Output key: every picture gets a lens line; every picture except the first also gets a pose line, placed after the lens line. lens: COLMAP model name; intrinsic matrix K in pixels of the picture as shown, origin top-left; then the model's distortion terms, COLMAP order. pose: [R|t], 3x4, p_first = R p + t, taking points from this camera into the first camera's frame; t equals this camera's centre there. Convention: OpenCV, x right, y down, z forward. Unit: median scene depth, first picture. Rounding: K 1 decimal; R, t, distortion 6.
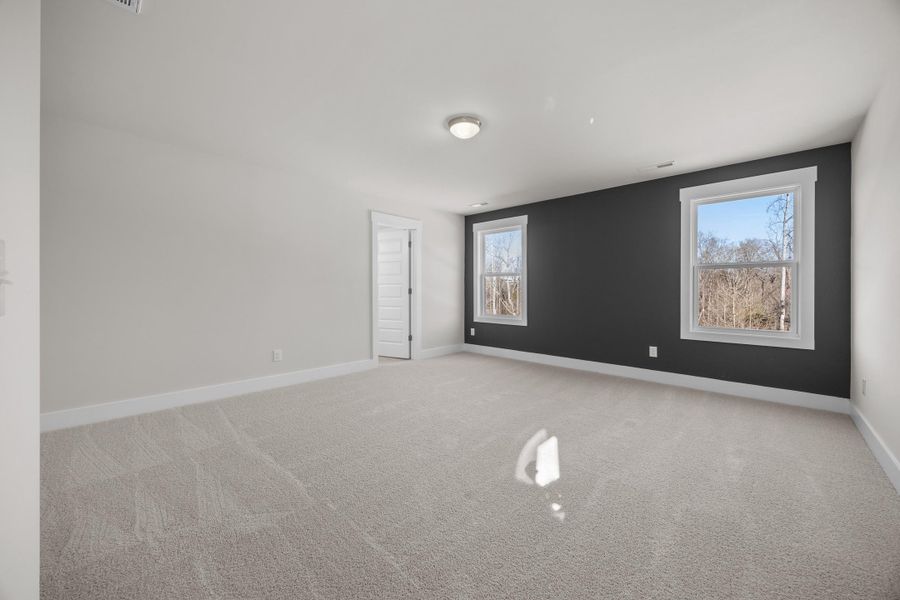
lens RADIAL K [[343.2, 0, 450.4], [0, 343.2, 295.4], [0, 0, 1]] dist [-0.003890, -0.000392]
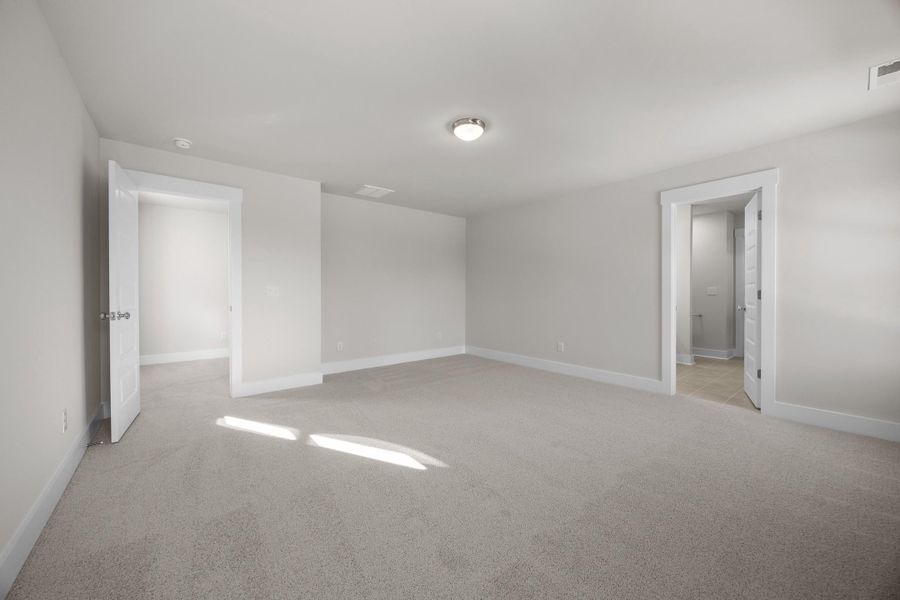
lens RADIAL K [[343.2, 0, 450.5], [0, 343.2, 295.4], [0, 0, 1]] dist [-0.003890, -0.000392]
pose [[-0.123902, 0.013027, -0.992209, 0.612466], [-0.006639, 0.999881, 0.013957, -0.017628], [0.992272, 0.008317, -0.123801, 0.625735]]
